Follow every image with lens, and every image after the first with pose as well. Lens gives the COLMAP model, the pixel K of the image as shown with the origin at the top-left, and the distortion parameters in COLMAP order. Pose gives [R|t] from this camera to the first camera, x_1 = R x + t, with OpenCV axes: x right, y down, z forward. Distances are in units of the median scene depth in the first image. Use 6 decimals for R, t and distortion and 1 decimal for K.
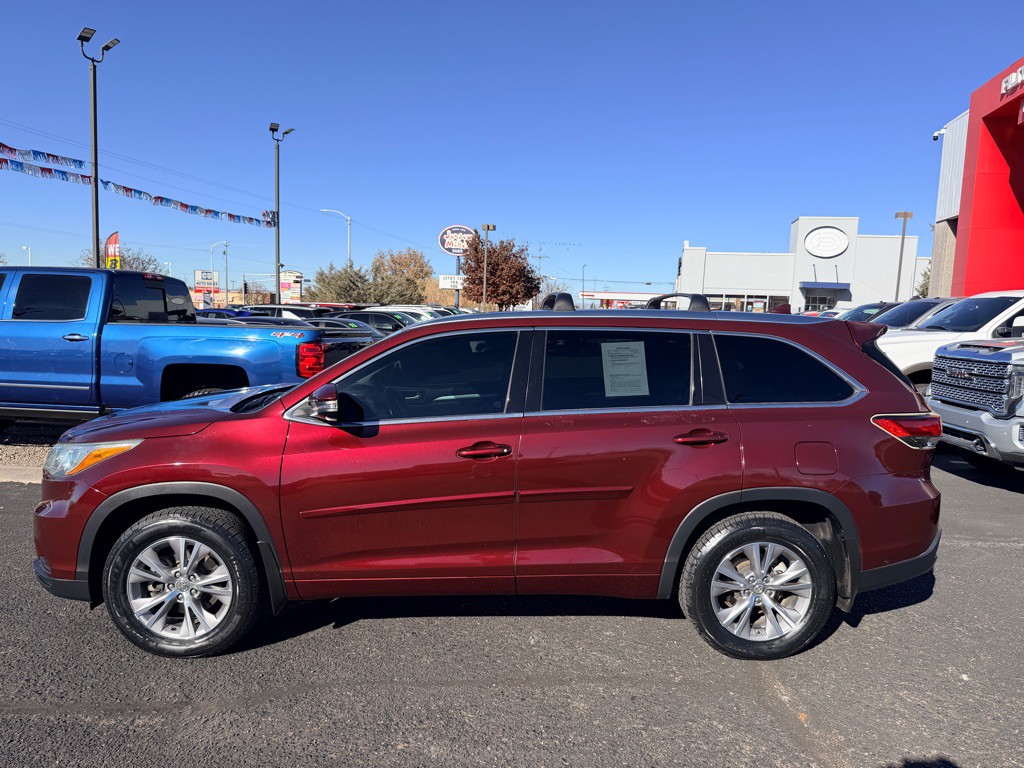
lens RADIAL K [[736.0, 0, 520.2], [0, 736.0, 377.9], [0, 0, 1]] dist [0.068663, -0.092358]
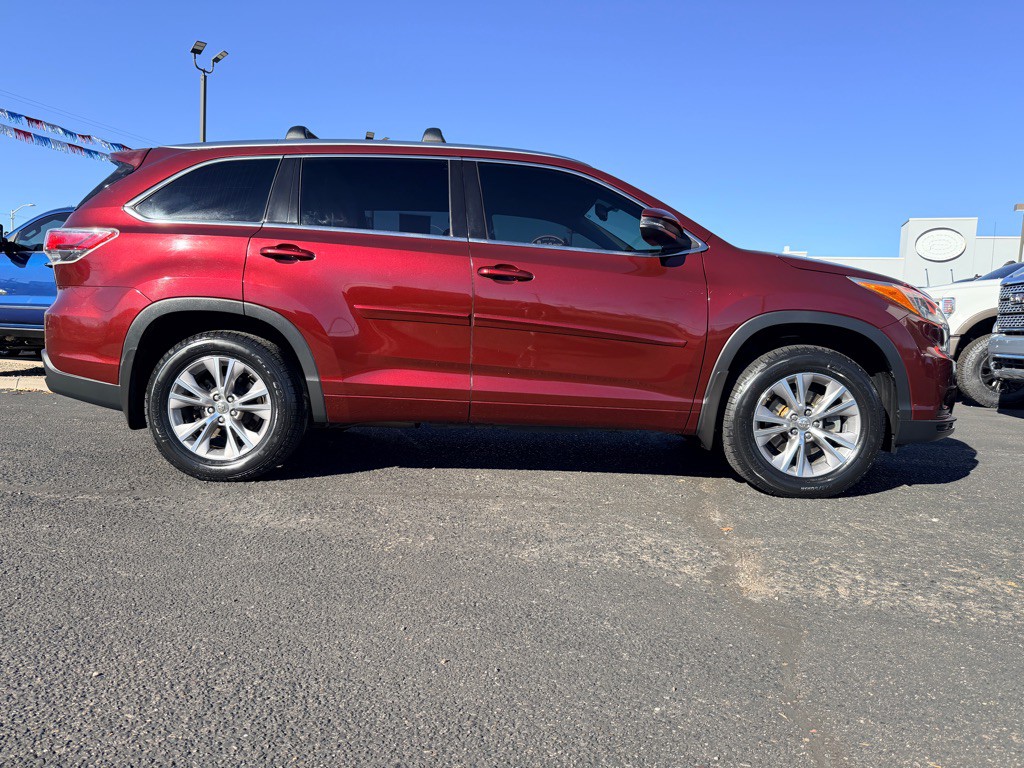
lens RADIAL K [[730.2, 0, 512.0], [0, 730.2, 384.0], [0, 0, 1]] dist [0.060879, -0.078173]
pose [[0.988601, 0.012701, -0.150022, 0.025777], [-0.016327, 0.999603, -0.022961, 0.030928], [0.149671, 0.025149, 0.988416, 0.003900]]
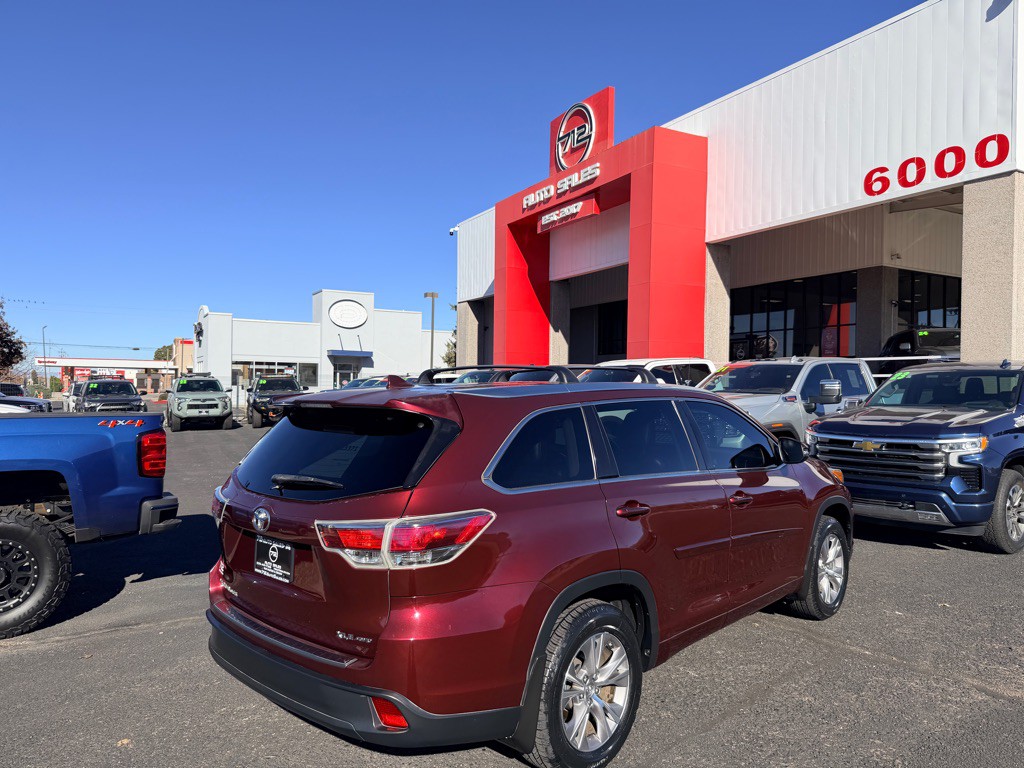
lens RADIAL K [[736.6, 0, 516.3], [0, 736.6, 387.6], [0, 0, 1]] dist [-0.002362, -0.008185]
pose [[0.766967, -0.025608, 0.641175, -0.124991], [0.073194, 0.996173, -0.047768, -0.007542], [-0.637498, 0.083567, 0.765907, 0.035572]]
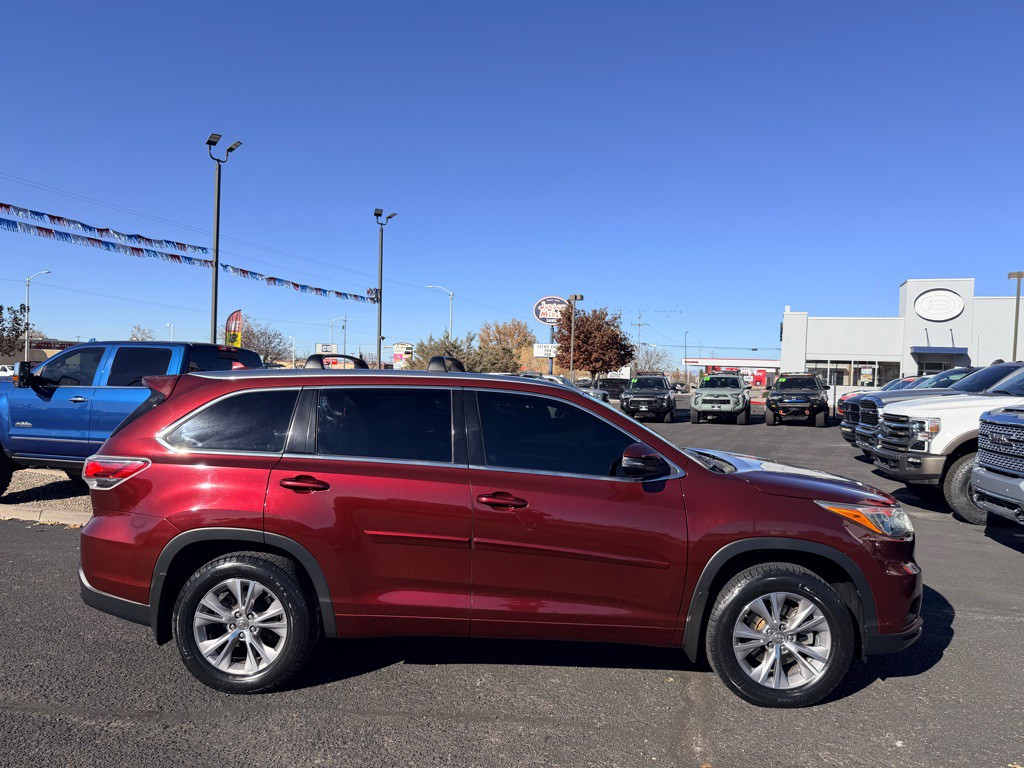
lens RADIAL K [[730.2, 0, 512.0], [0, 730.2, 384.0], [0, 0, 1]] dist [0.060879, -0.078173]
pose [[0.987417, -0.003827, -0.158090, 0.028989], [-0.009382, 0.996528, -0.082726, 0.001820], [0.157858, 0.083168, 0.983953, -0.008717]]
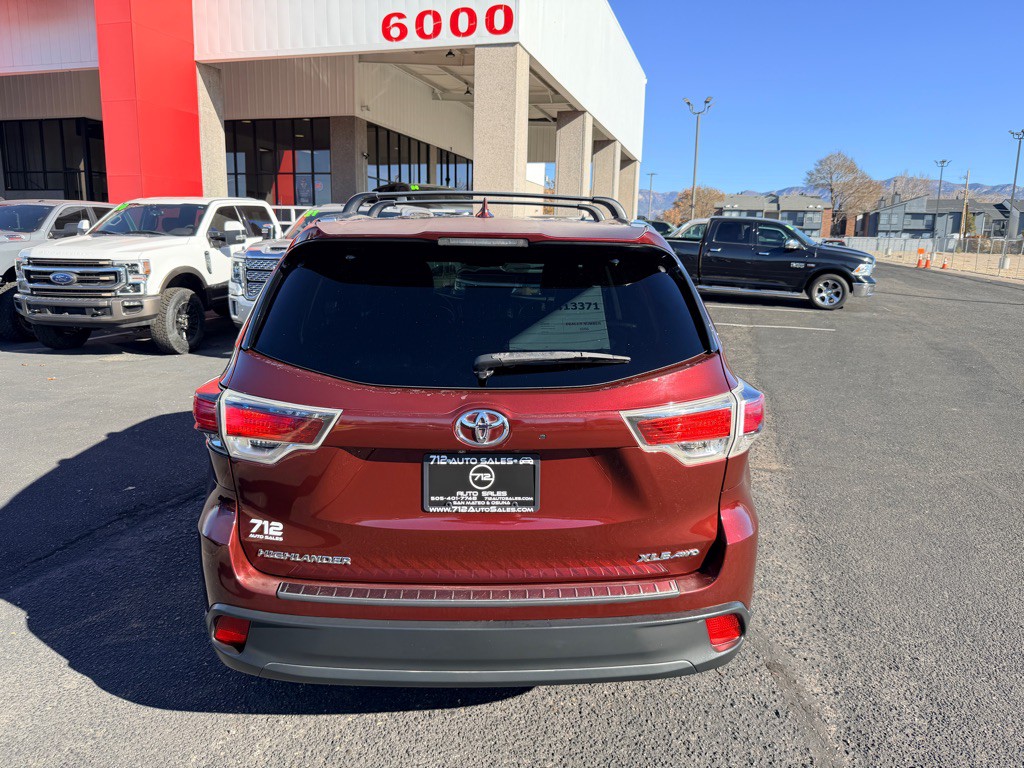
lens RADIAL K [[736.6, 0, 516.3], [0, 736.6, 387.6], [0, 0, 1]] dist [-0.002362, -0.008185]
pose [[0.085741, -0.217082, 0.972381, -0.148760], [0.073567, 0.974690, 0.211110, -0.013421], [-0.993598, 0.053435, 0.099541, 0.136897]]
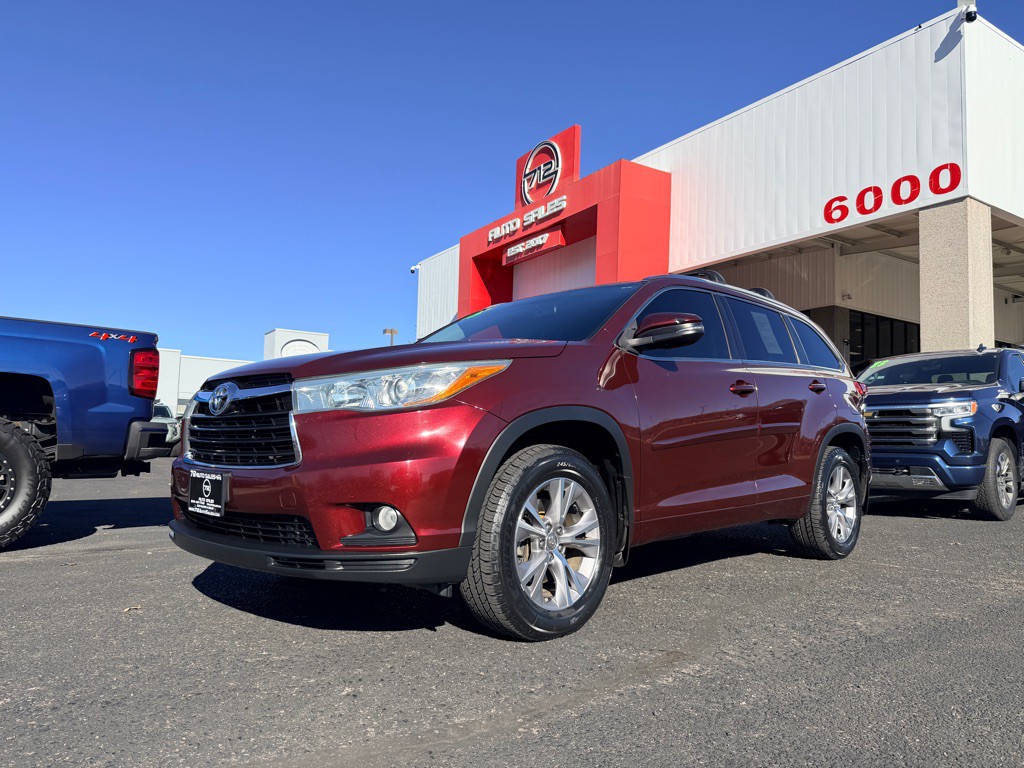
lens RADIAL K [[736.1, 0, 511.0], [0, 736.1, 387.8], [0, 0, 1]] dist [-0.005086, -0.005610]
pose [[0.723342, 0.044890, 0.689030, -0.134591], [0.060117, 0.990001, -0.127609, 0.026659], [-0.687868, 0.133727, 0.713410, 0.054938]]
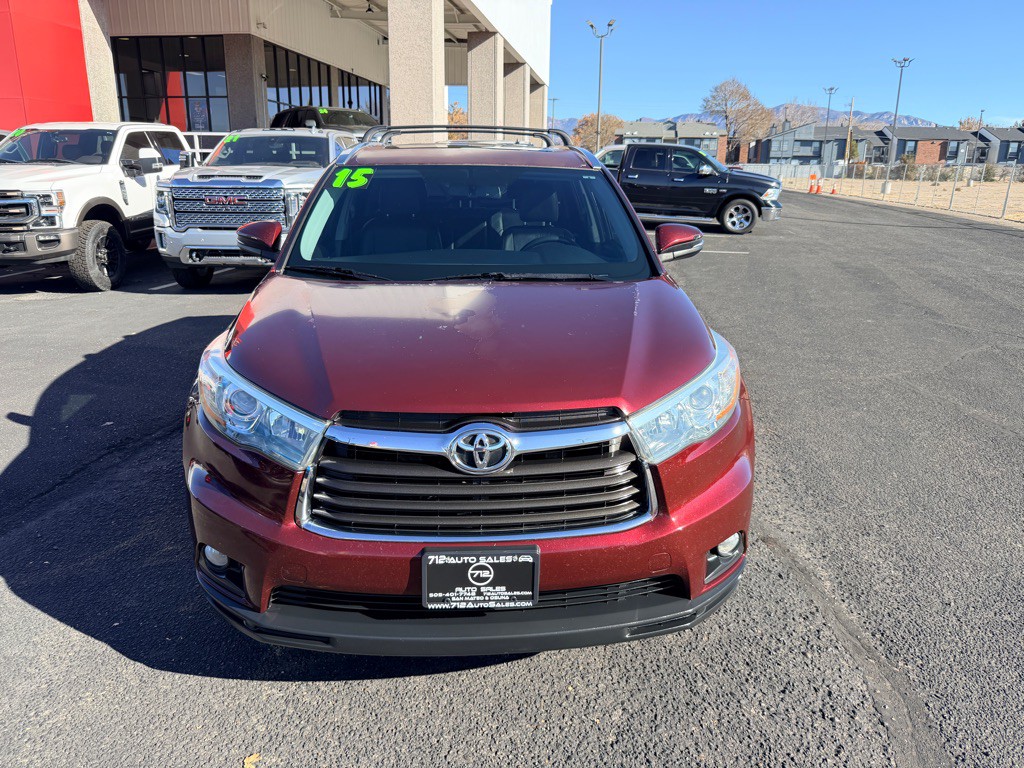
lens RADIAL K [[736.6, 0, 516.3], [0, 736.6, 387.6], [0, 0, 1]] dist [-0.002362, -0.008185]
pose [[-0.047879, -0.305226, 0.951076, -0.156638], [0.076784, 0.948225, 0.308176, -0.013549], [-0.995897, 0.087783, -0.021963, 0.153791]]
